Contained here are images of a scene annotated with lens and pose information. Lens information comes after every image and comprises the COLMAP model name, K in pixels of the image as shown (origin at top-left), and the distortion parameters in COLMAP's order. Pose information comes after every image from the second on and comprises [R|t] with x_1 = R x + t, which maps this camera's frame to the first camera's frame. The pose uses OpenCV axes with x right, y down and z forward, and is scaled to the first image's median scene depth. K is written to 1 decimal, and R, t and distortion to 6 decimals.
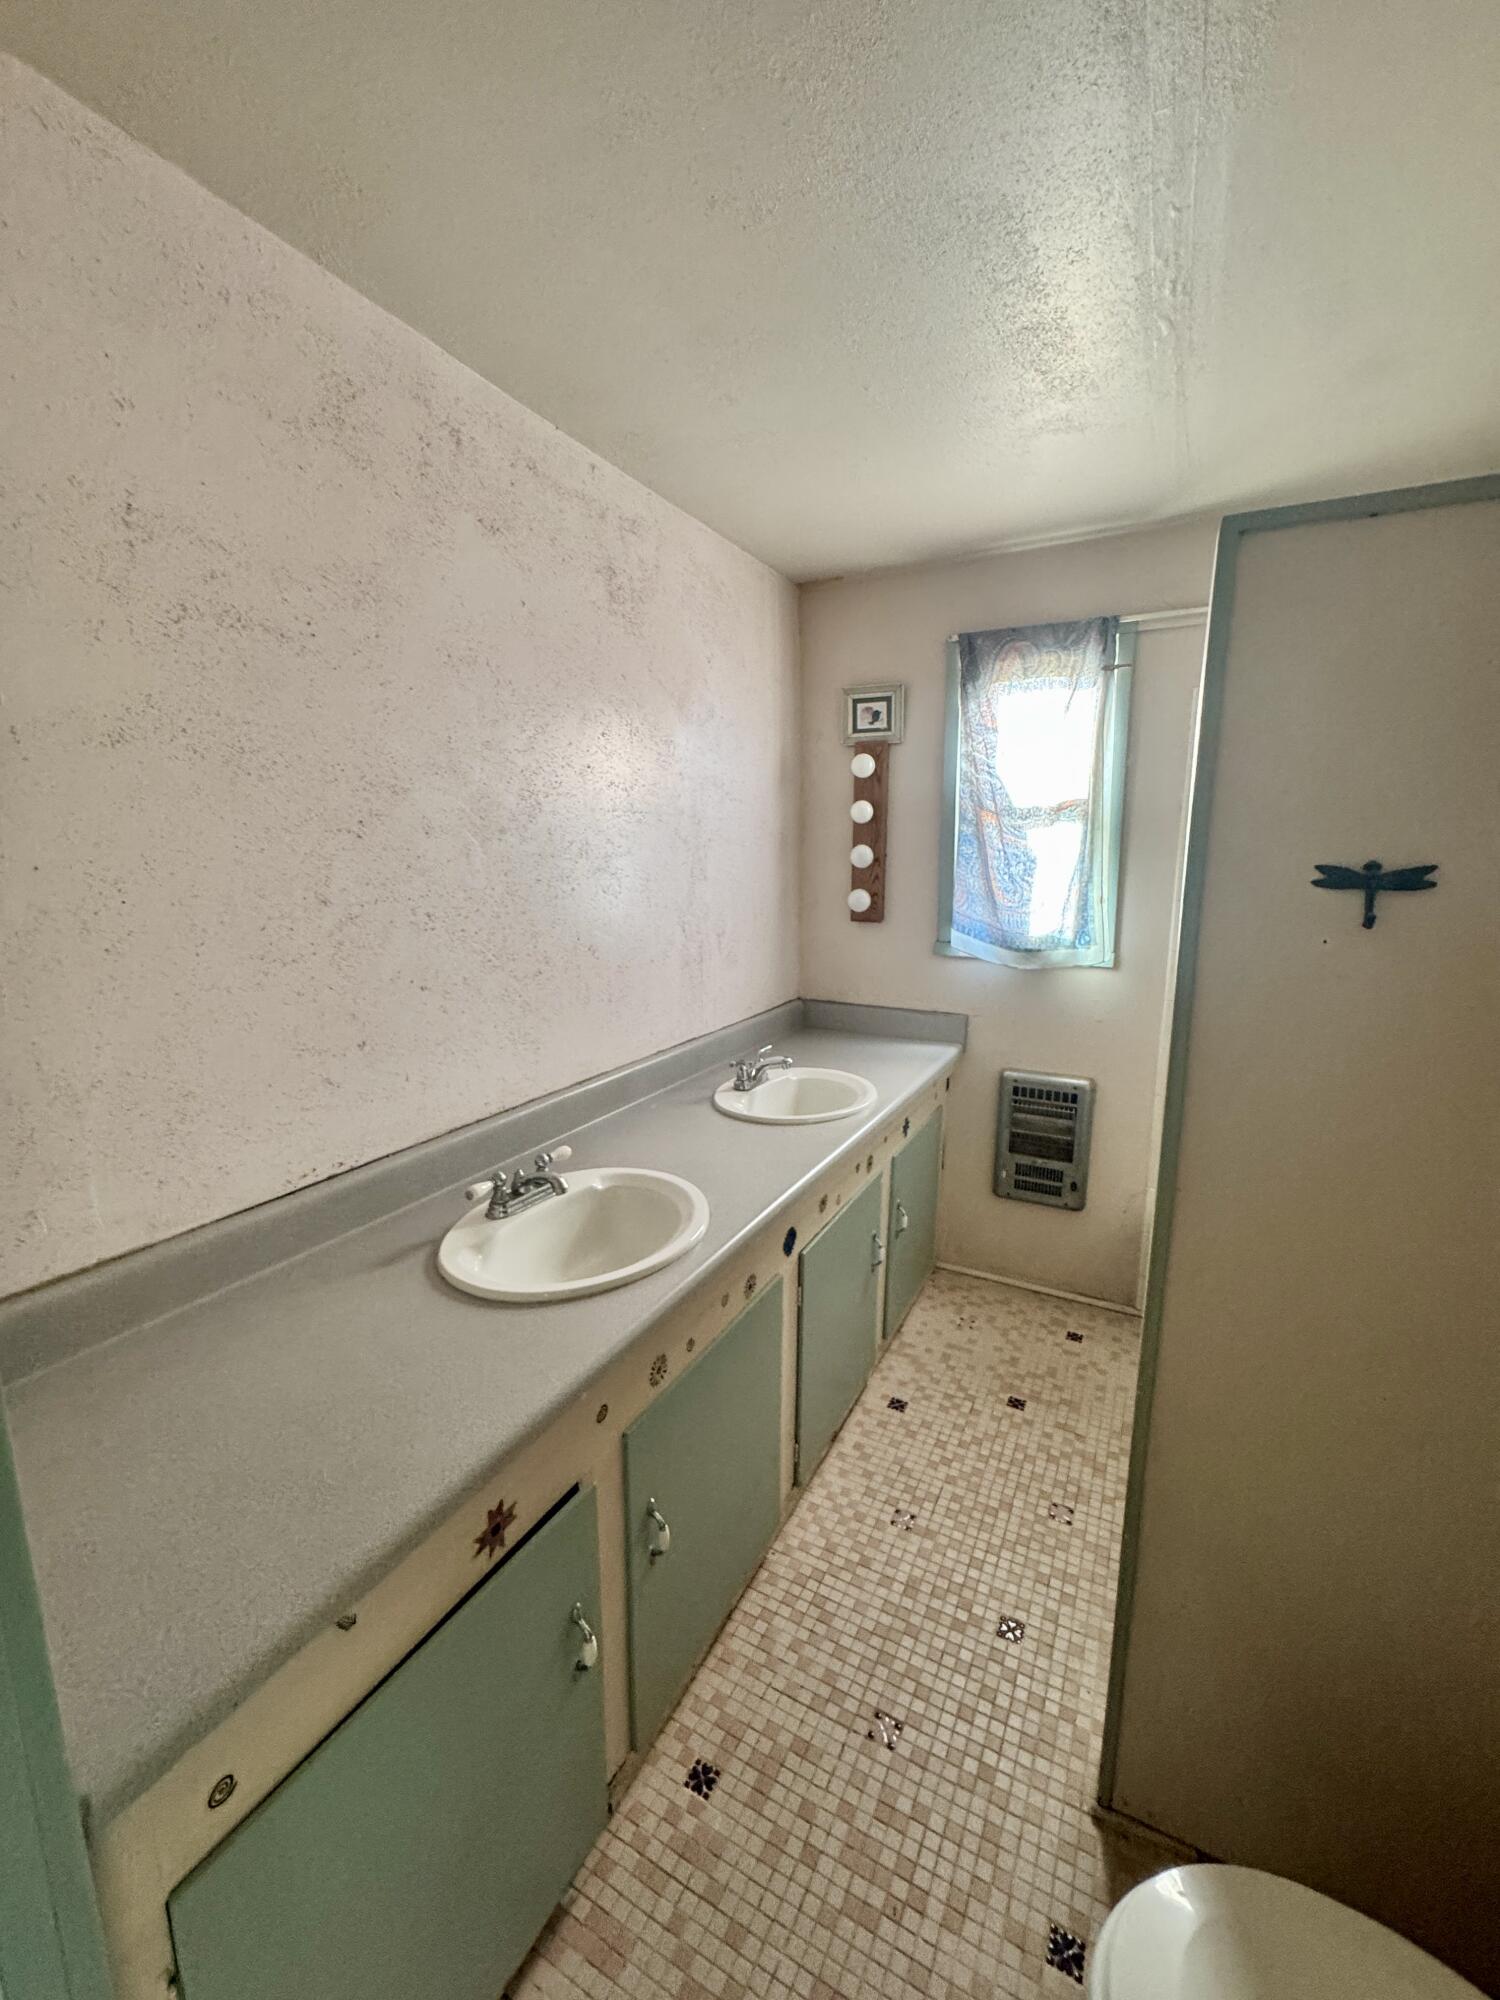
lens RADIAL K [[801.3, 0, 751.5], [0, 801.3, 1000.2], [0, 0, 1]] dist [-0.005586, 0.001124]
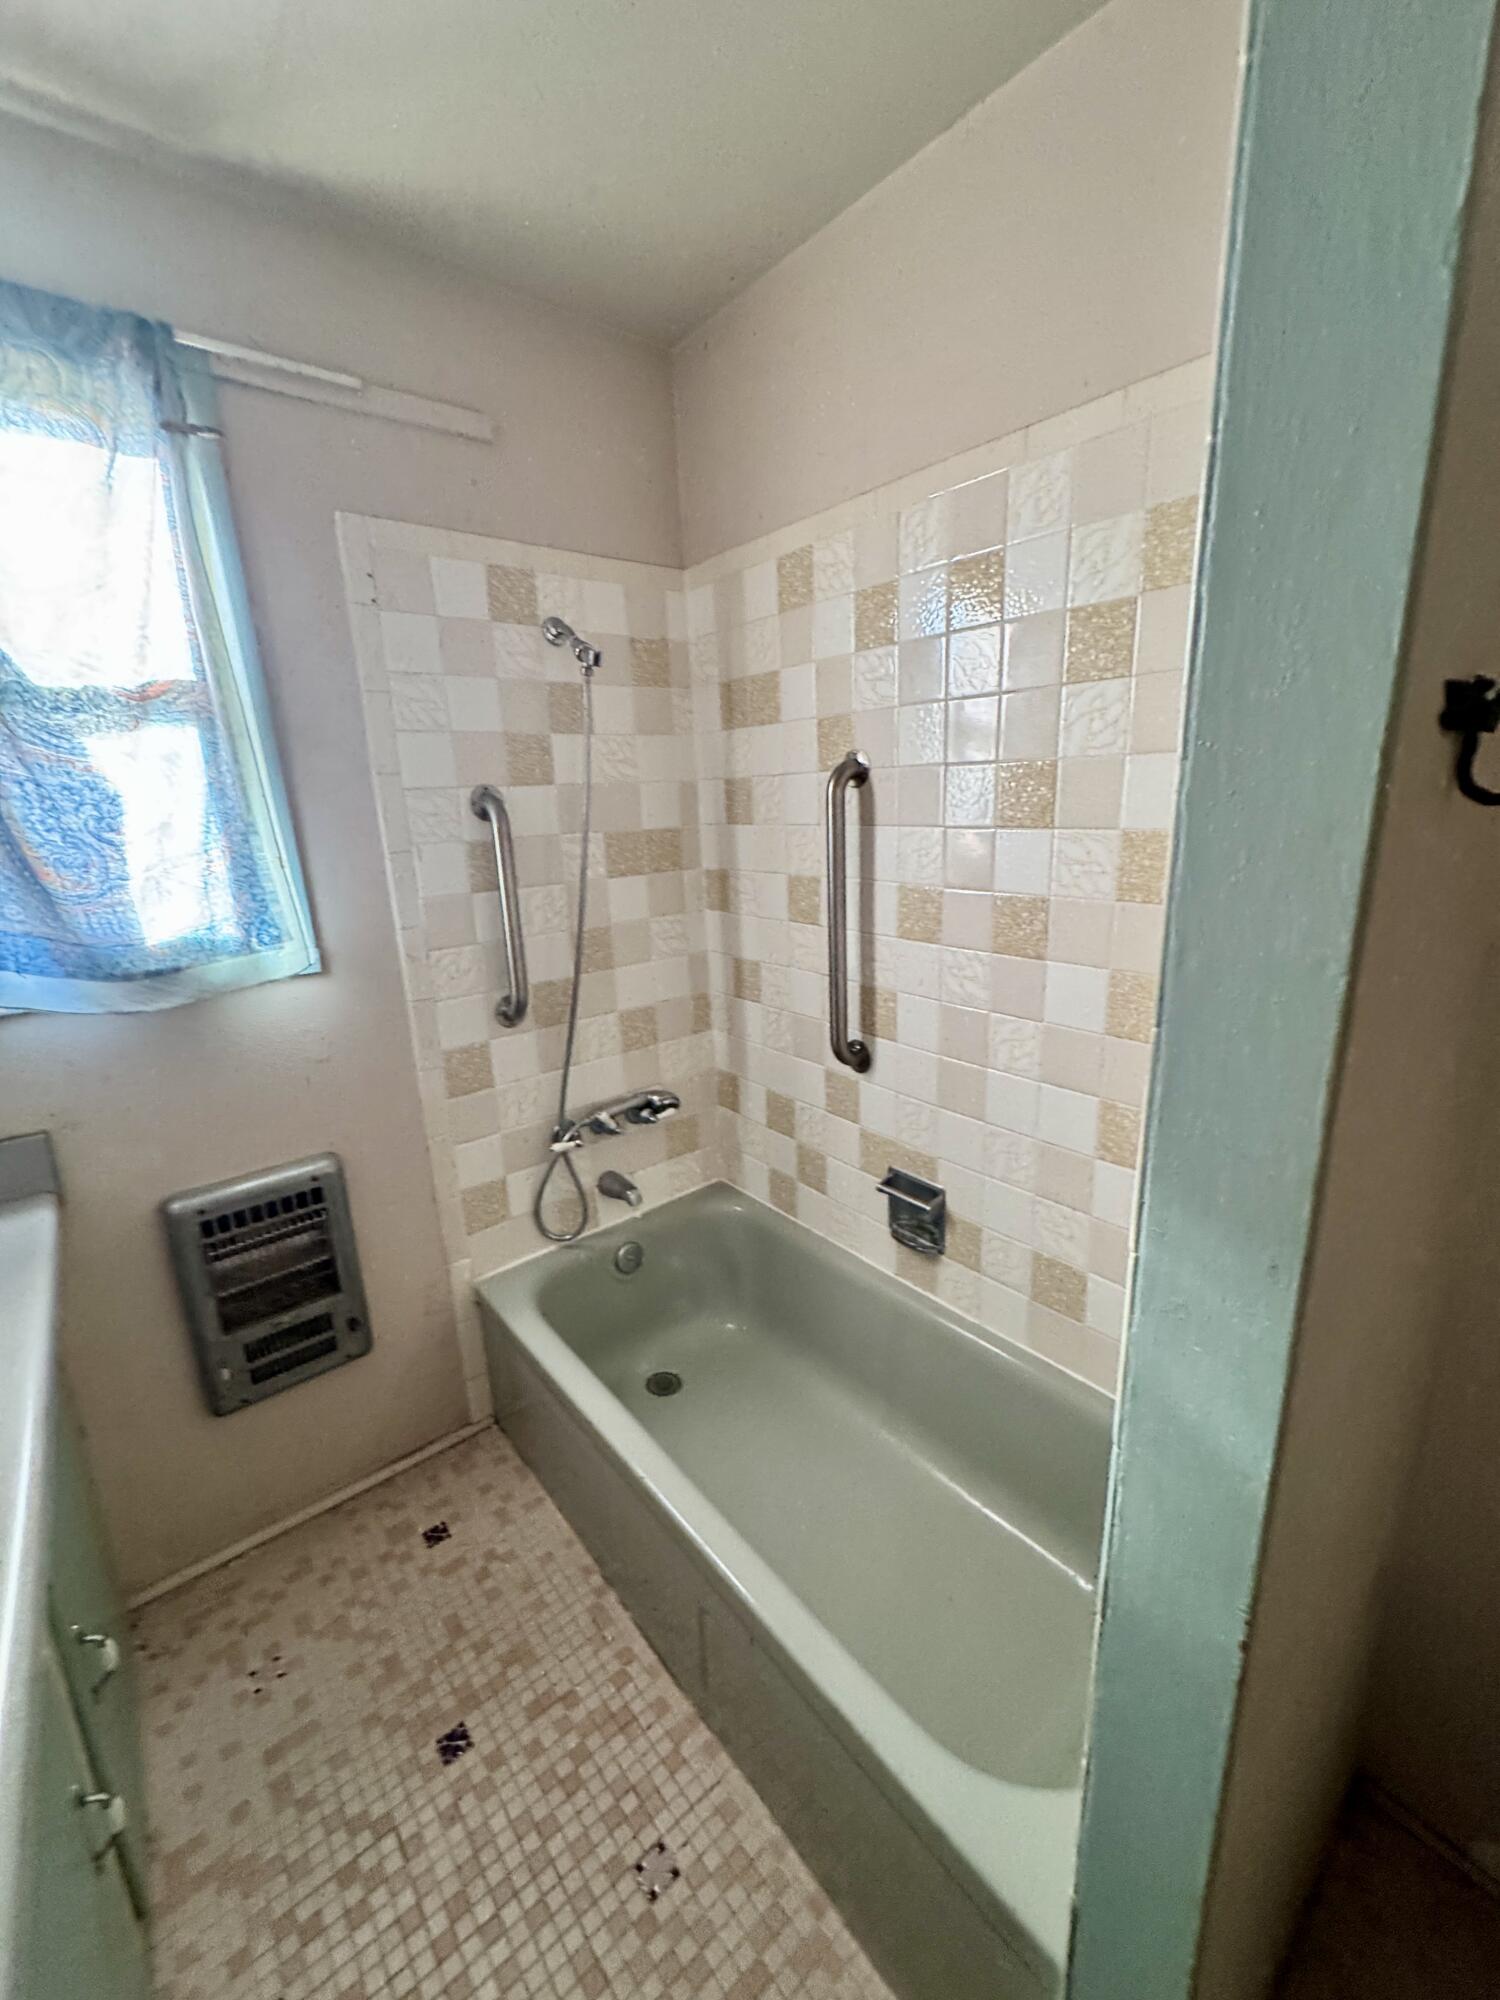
lens RADIAL K [[807.1, 0, 753.3], [0, 807.1, 998.3], [0, 0, 1]] dist [-0.004477, 0.000620]
pose [[0.387867, -0.240380, 0.889818, 0.029169], [0.204381, 0.963791, 0.171275, -0.064566], [-0.898770, 0.115430, 0.422952, 0.486936]]
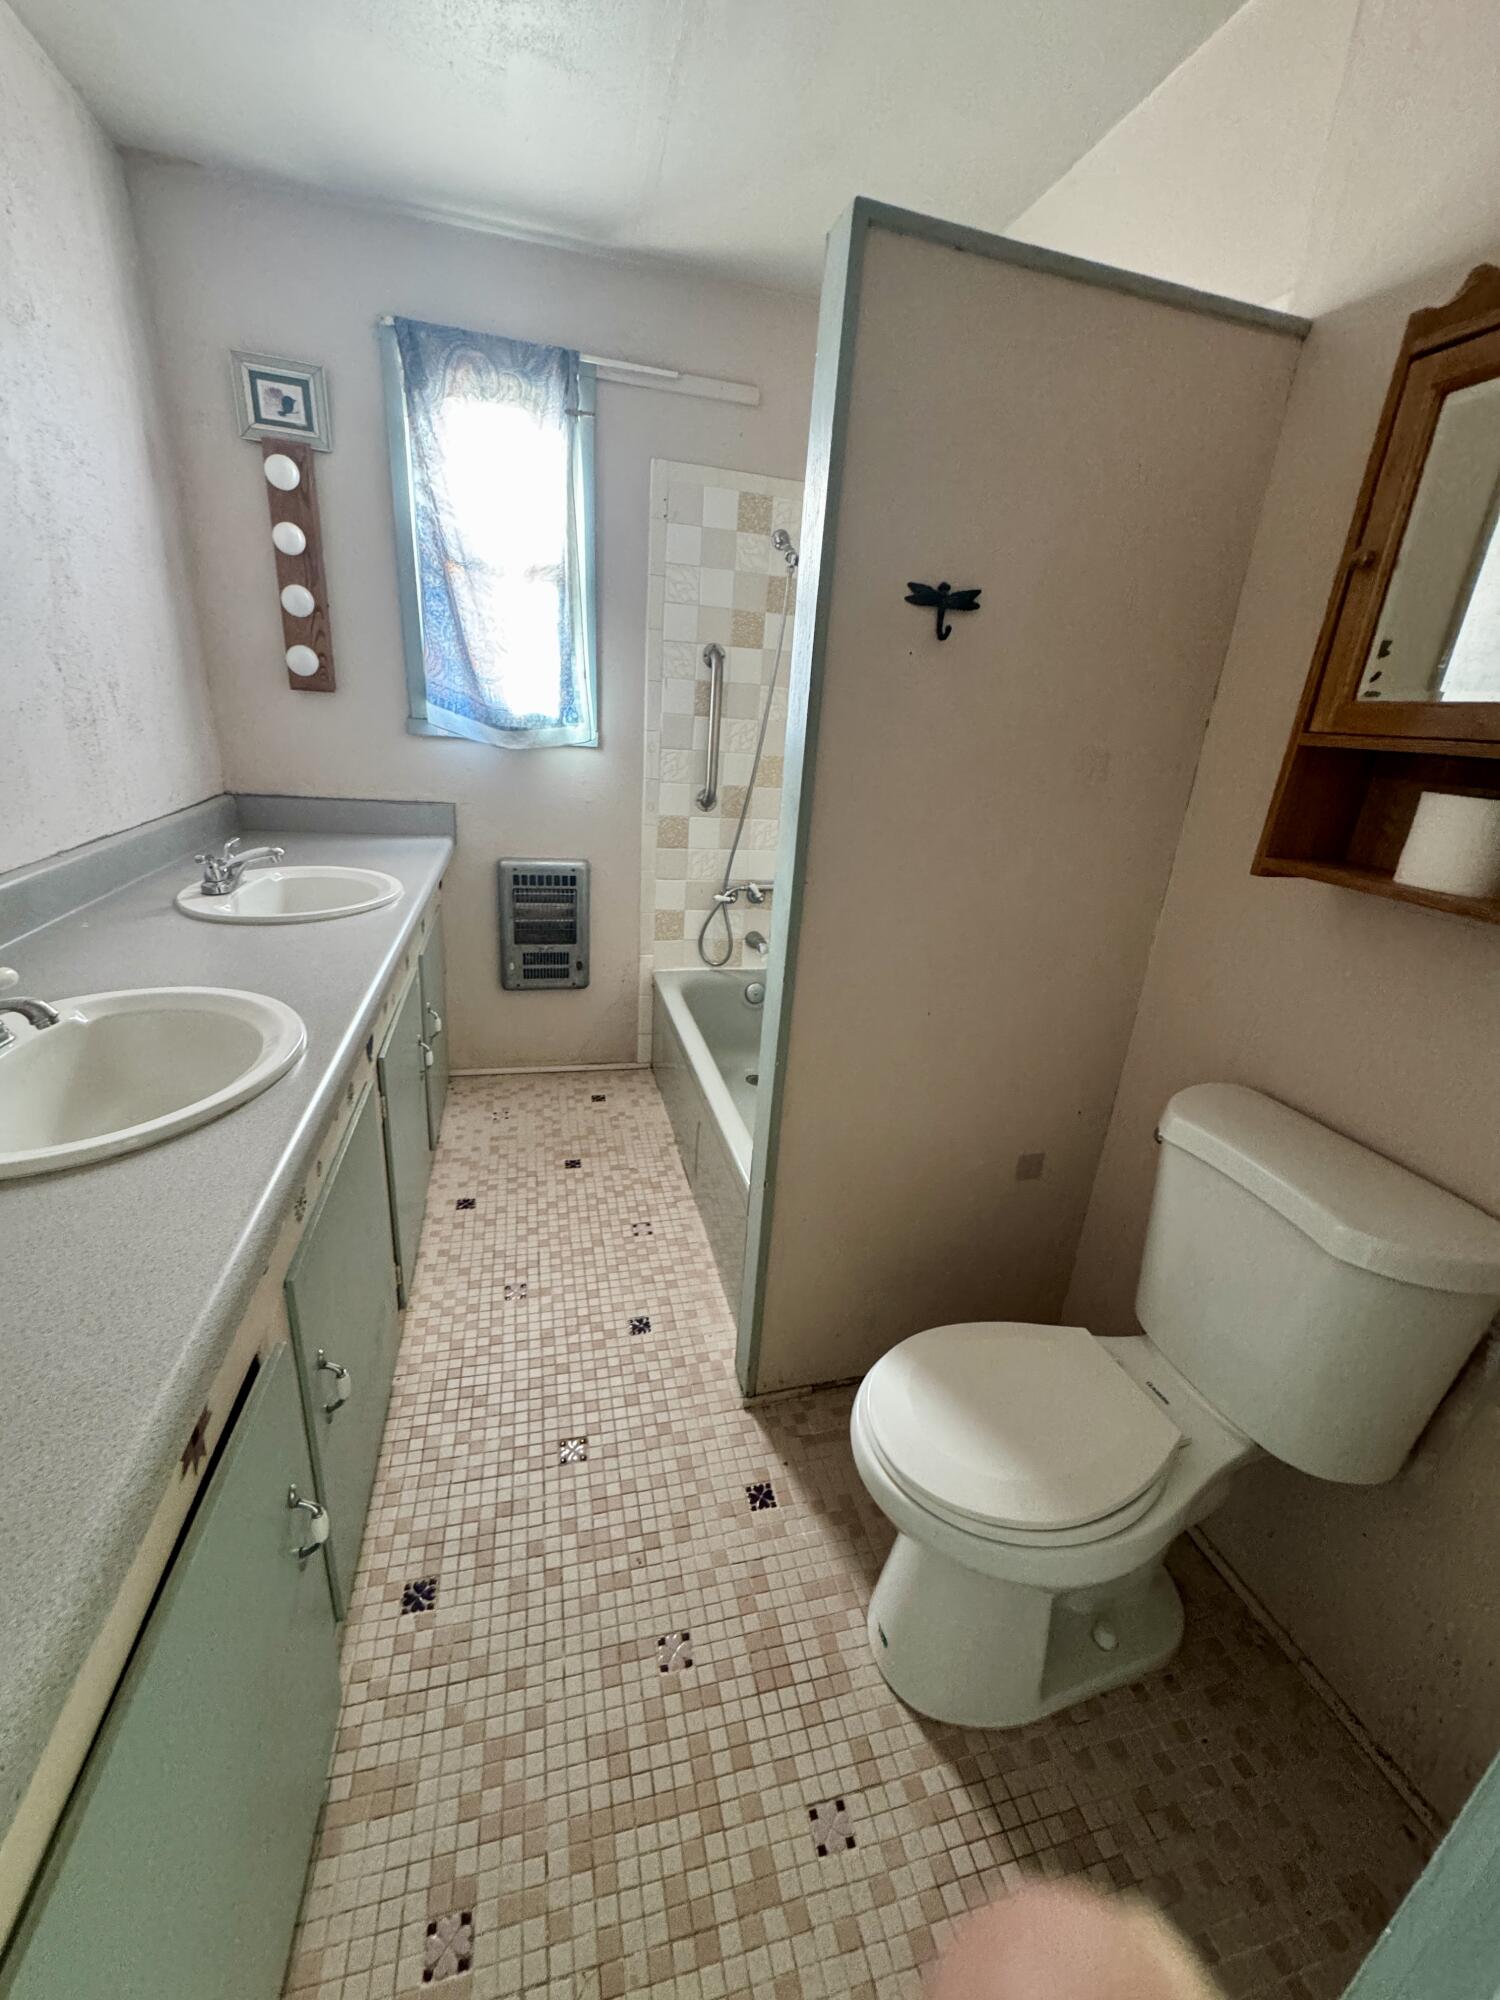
lens RADIAL K [[801.3, 0, 751.5], [0, 801.3, 1000.2], [0, 0, 1]] dist [-0.005586, 0.001124]
pose [[0.733548, -0.185373, 0.653869, -0.148248], [0.051922, 0.974558, 0.218040, 0.068118], [-0.677652, -0.125993, 0.724510, 0.088197]]
